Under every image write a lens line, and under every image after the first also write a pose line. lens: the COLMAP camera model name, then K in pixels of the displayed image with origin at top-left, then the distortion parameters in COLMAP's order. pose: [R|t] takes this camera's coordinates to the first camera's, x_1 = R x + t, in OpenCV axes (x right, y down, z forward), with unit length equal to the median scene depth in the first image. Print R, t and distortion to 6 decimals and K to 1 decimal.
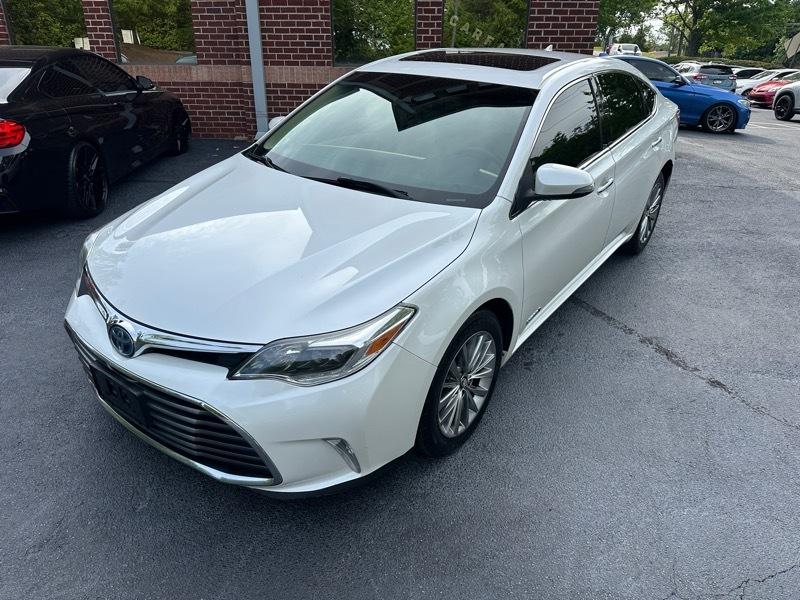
lens RADIAL K [[617.1, 0, 372.1], [0, 617.1, 304.2], [0, 0, 1]] dist [0.054427, -0.056427]
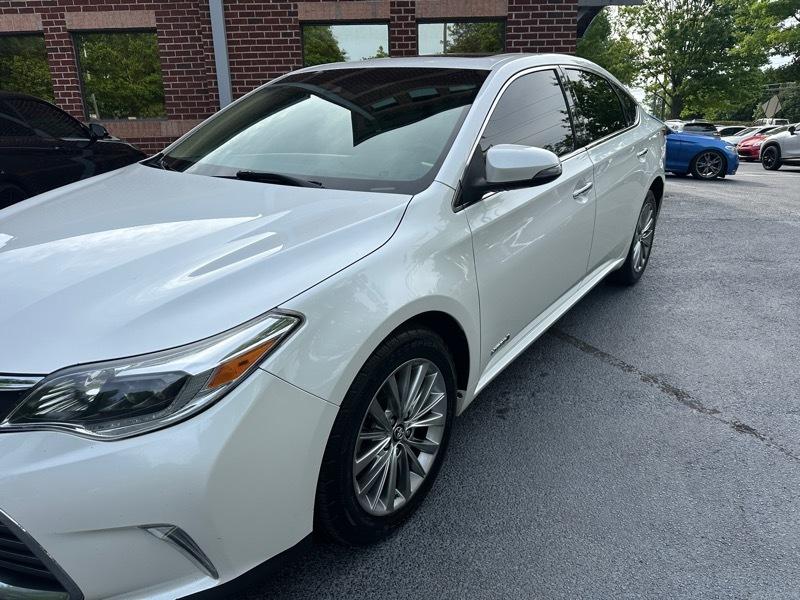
lens RADIAL K [[586.3, 0, 400.0], [0, 586.3, 300.0], [0, 0, 1]] dist [0.038391, -0.040118]
pose [[0.999463, -0.030337, 0.012402, 0.116470], [0.031734, 0.990352, -0.134891, 0.052438], [-0.008191, 0.135212, 0.990783, 0.244411]]
